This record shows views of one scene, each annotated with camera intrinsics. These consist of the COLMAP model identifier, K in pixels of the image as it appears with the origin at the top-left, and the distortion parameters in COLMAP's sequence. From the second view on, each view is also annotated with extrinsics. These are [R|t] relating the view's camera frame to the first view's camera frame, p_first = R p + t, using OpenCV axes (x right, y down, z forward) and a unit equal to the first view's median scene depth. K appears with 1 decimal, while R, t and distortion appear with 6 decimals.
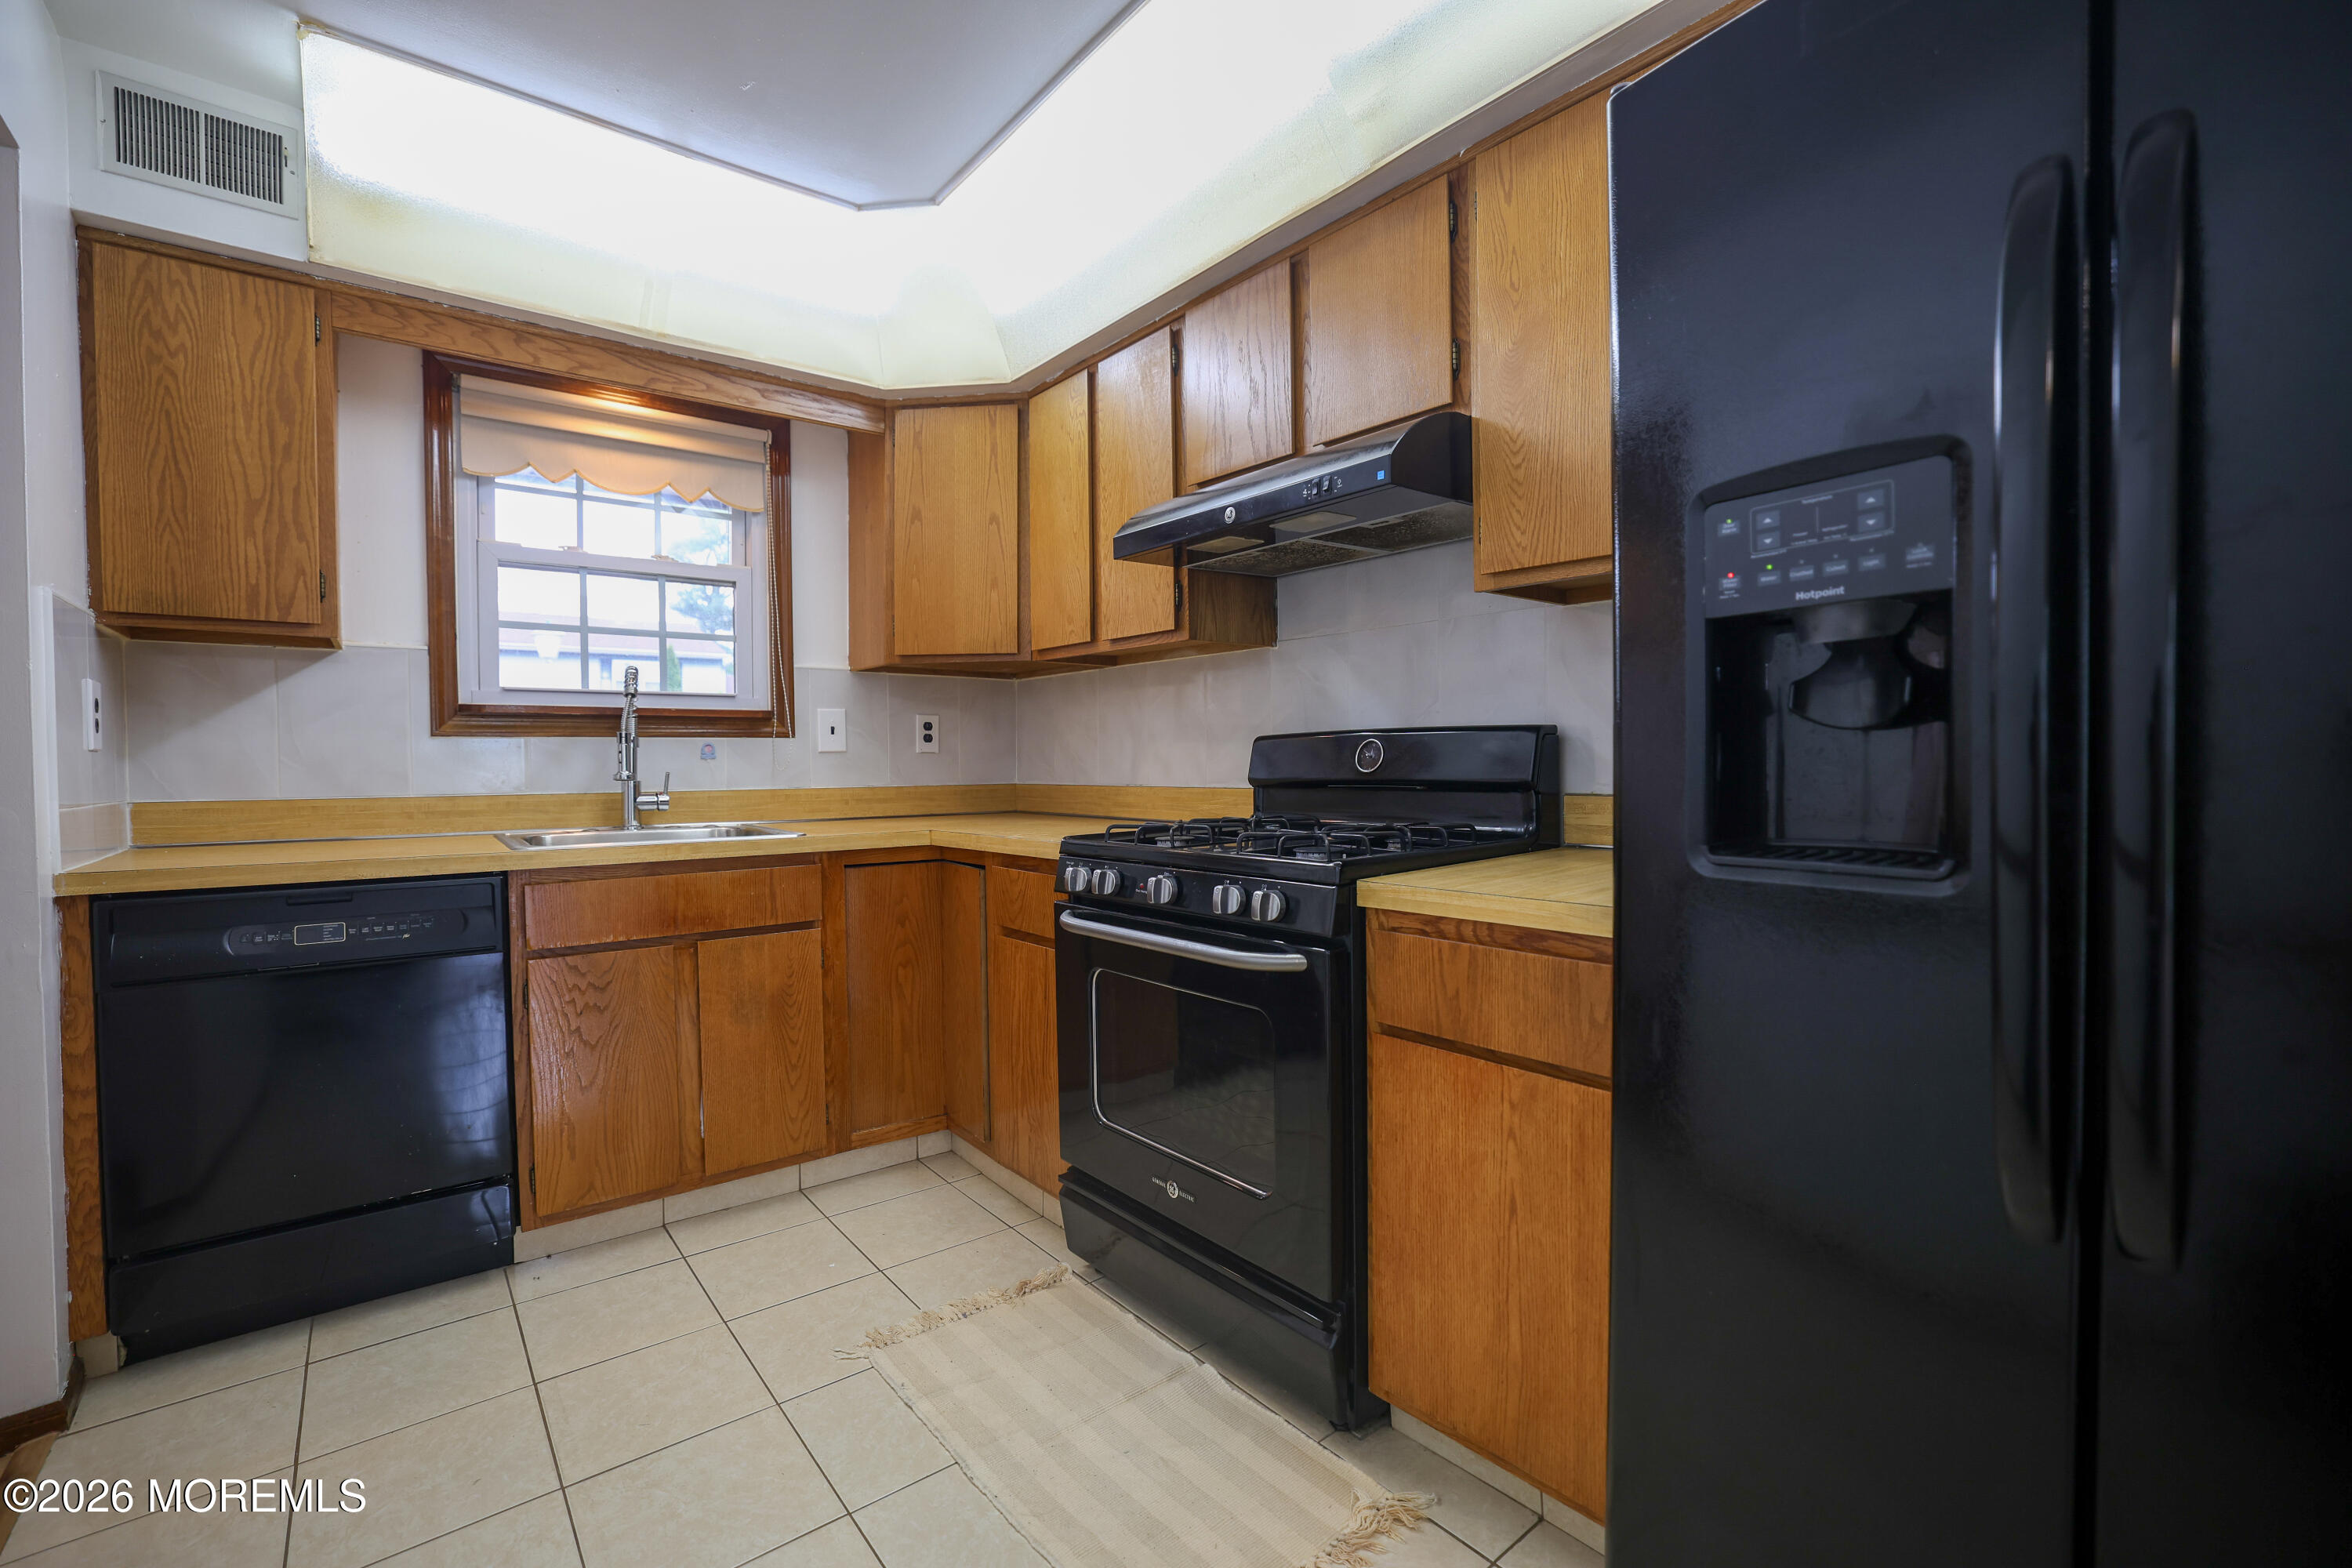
lens RADIAL K [[1007.4, 0, 1172.8], [0, 1007.4, 781.1], [0, 0, 1]] dist [-0.009822, 0.001378]
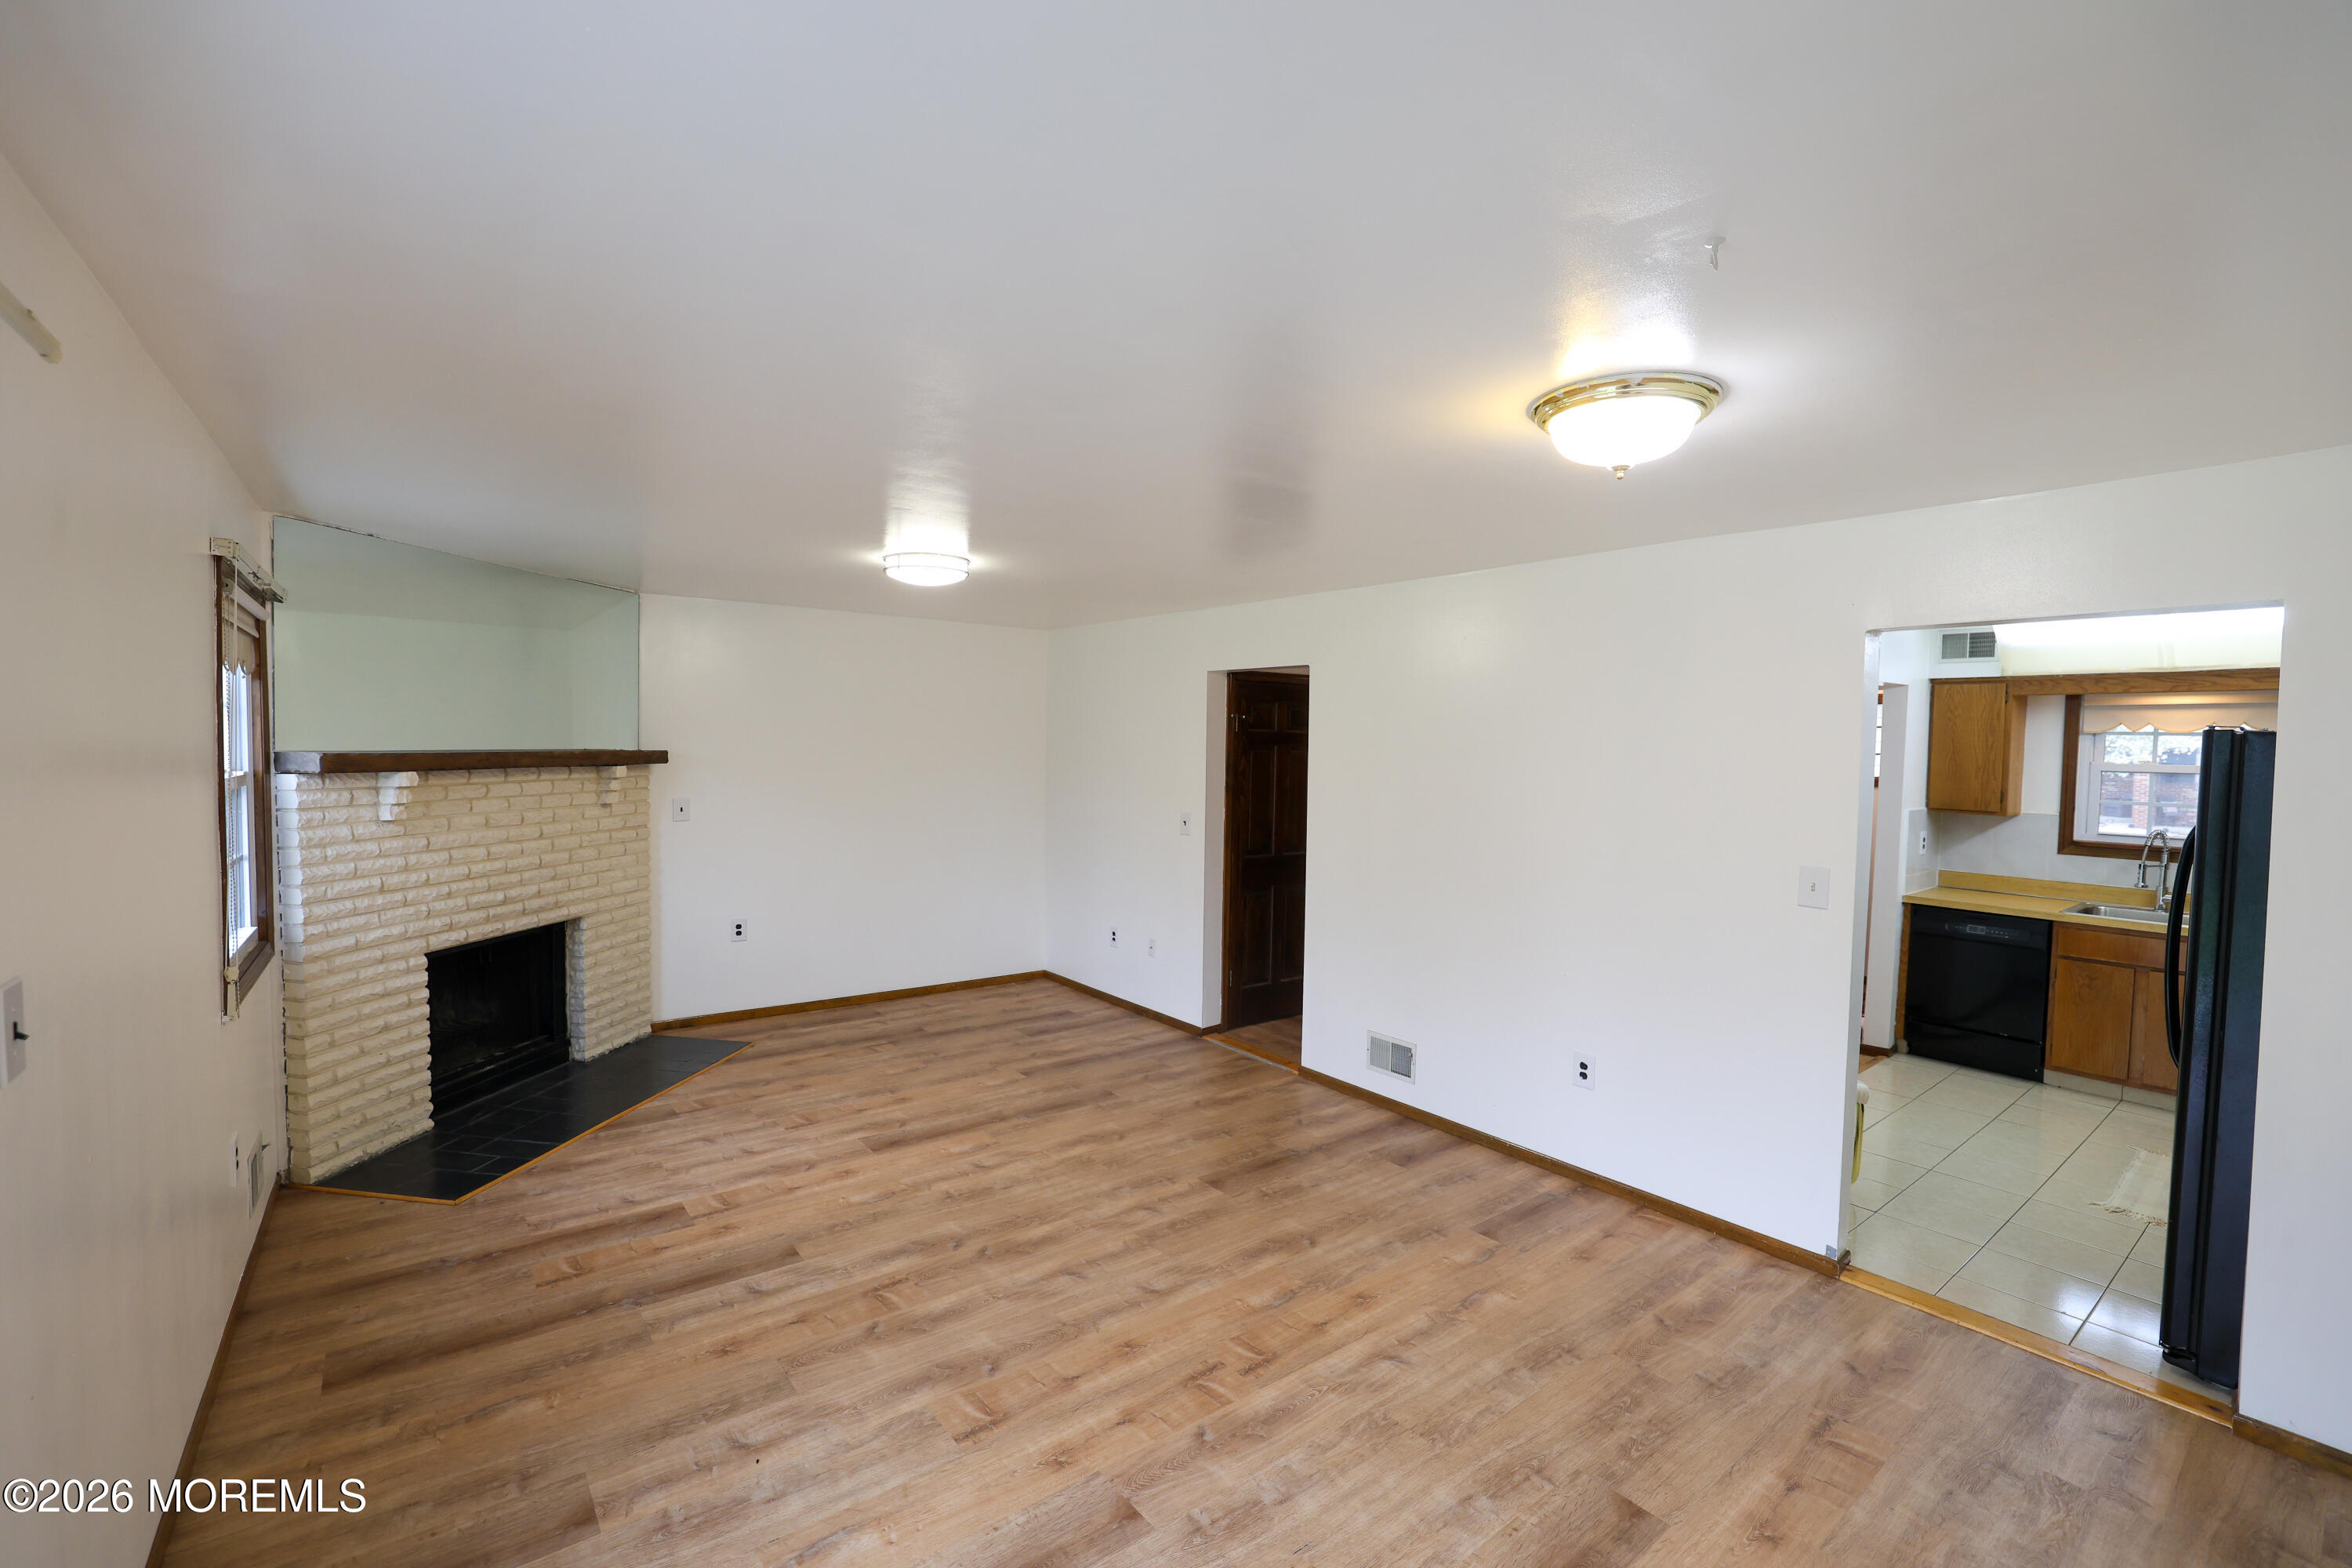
lens RADIAL K [[1007.4, 0, 1174.0], [0, 1007.4, 792.1], [0, 0, 1]] dist [-0.009822, 0.001378]
pose [[-0.033835, 0.050260, -0.998163, 1.715555], [-0.039838, 0.997873, 0.051596, -0.244295], [0.998633, 0.041511, -0.031761, -0.999811]]
